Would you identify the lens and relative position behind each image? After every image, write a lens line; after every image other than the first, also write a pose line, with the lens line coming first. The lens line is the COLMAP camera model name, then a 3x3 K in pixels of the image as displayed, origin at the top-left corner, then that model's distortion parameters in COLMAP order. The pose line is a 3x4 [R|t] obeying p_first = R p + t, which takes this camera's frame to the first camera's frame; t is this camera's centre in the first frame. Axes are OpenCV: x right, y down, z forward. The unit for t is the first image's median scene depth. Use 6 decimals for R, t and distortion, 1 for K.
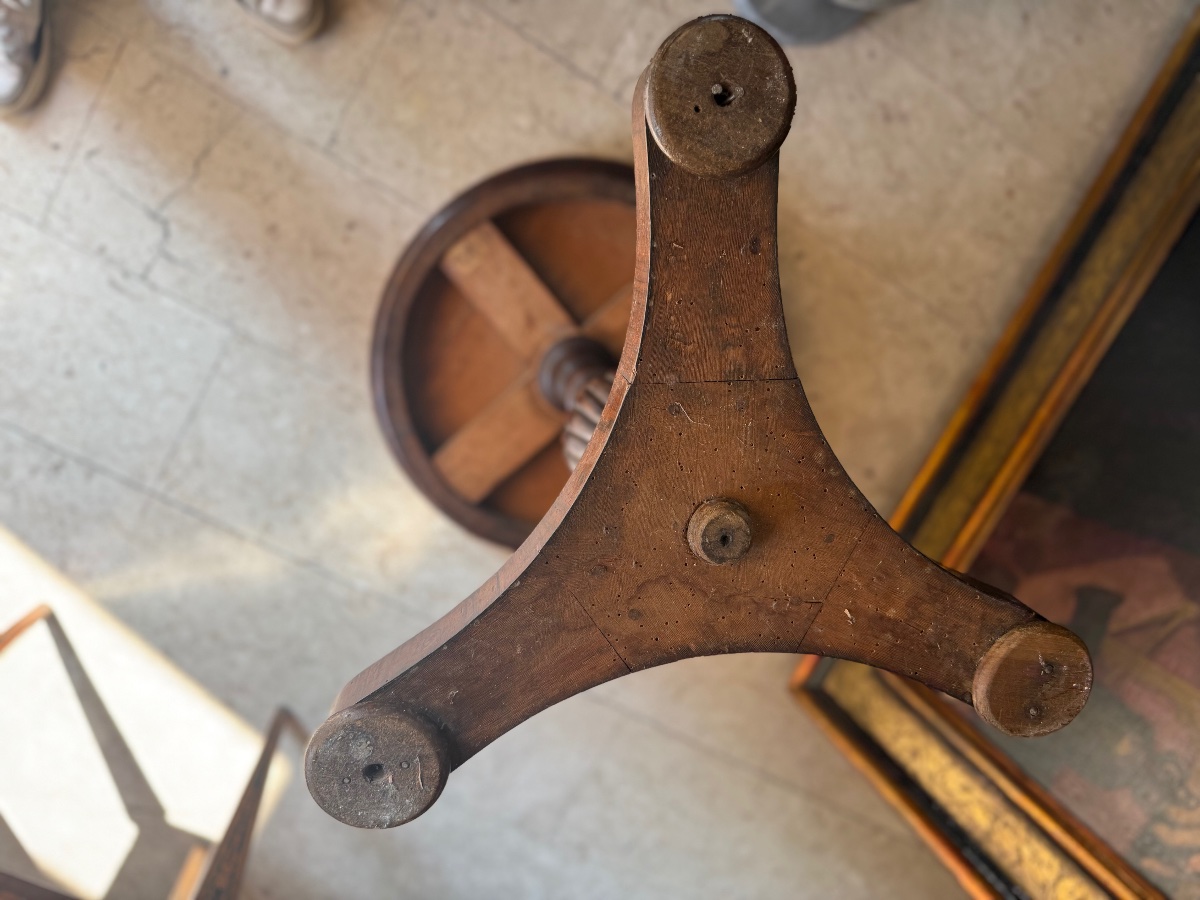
lens RADIAL K [[842.0, 0, 600.0], [0, 842.0, 450.0], [0, 0, 1]] dist [0.036523, -0.063066]
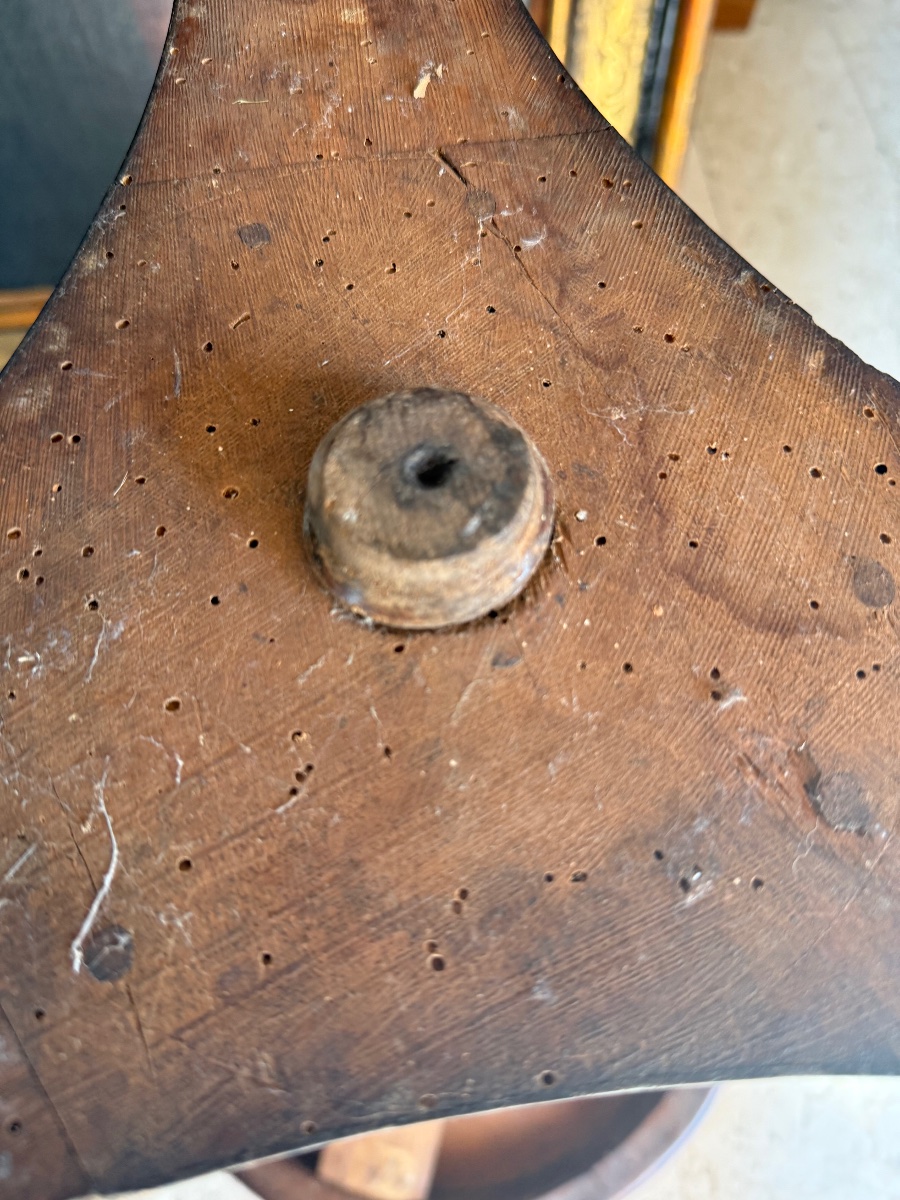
lens RADIAL K [[842.0, 0, 410.0], [0, 842.0, 602.9], [0, 0, 1]] dist [0.036523, -0.063066]
pose [[-0.569414, -0.797580, 0.199083, 0.068218], [0.809406, -0.586279, -0.033741, 0.084761], [0.143630, 0.141926, 0.979402, 0.739449]]
